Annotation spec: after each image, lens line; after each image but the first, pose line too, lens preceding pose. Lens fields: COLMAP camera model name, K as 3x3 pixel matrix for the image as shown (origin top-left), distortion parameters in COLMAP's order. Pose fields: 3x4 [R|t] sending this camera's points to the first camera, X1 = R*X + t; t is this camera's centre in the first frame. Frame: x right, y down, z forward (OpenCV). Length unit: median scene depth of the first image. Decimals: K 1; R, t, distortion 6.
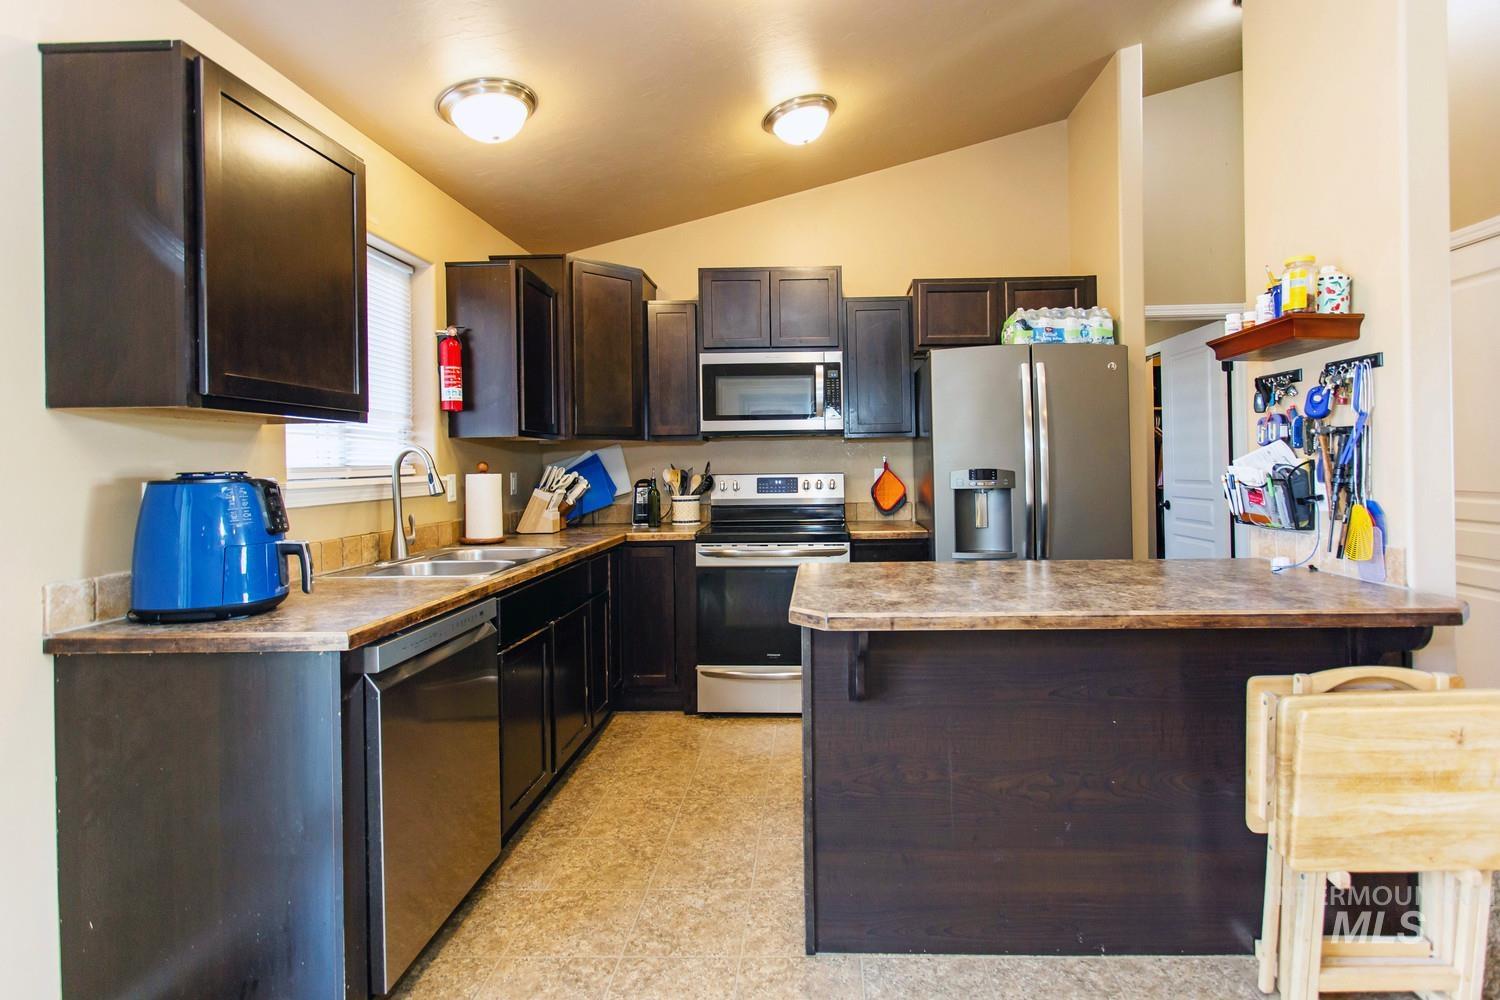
lens RADIAL K [[736.5, 0, 795.3], [0, 736.5, 470.8], [0, 0, 1]] dist [-0.063291, 0.025230]
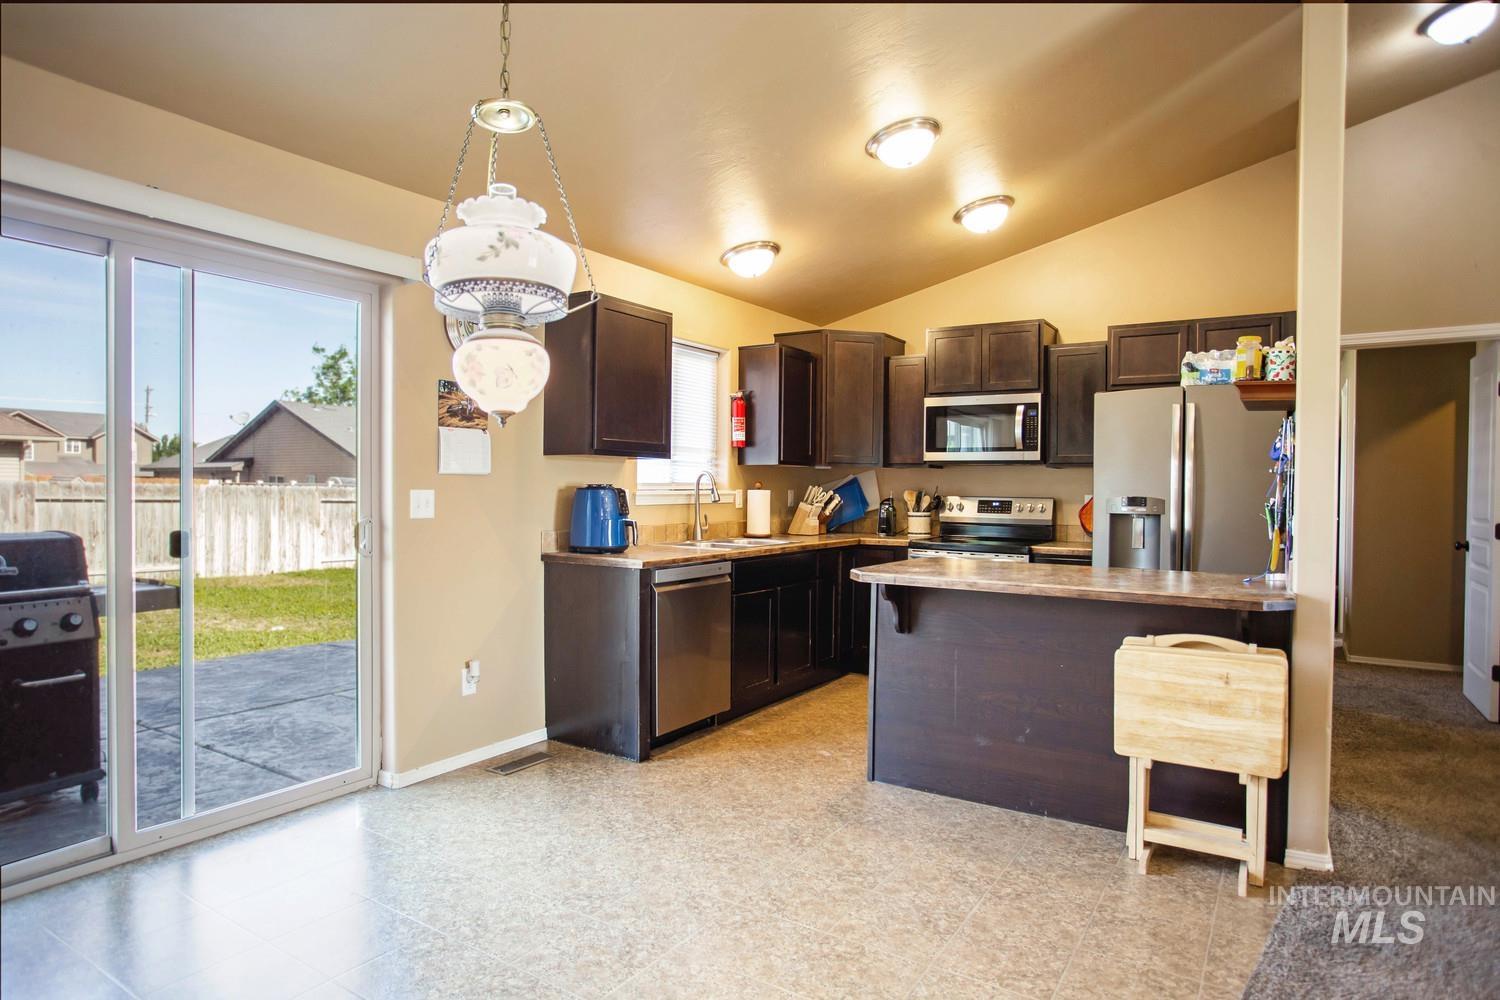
lens RADIAL K [[867.6, 0, 741.1], [0, 867.6, 502.0], [0, 0, 1]] dist [-0.048265, 0.017747]
pose [[0.846664, 0.031867, -0.531172, 0.490396], [-0.026501, 0.999492, 0.017722, -0.001765], [0.531467, -0.000928, 0.847078, -0.518558]]
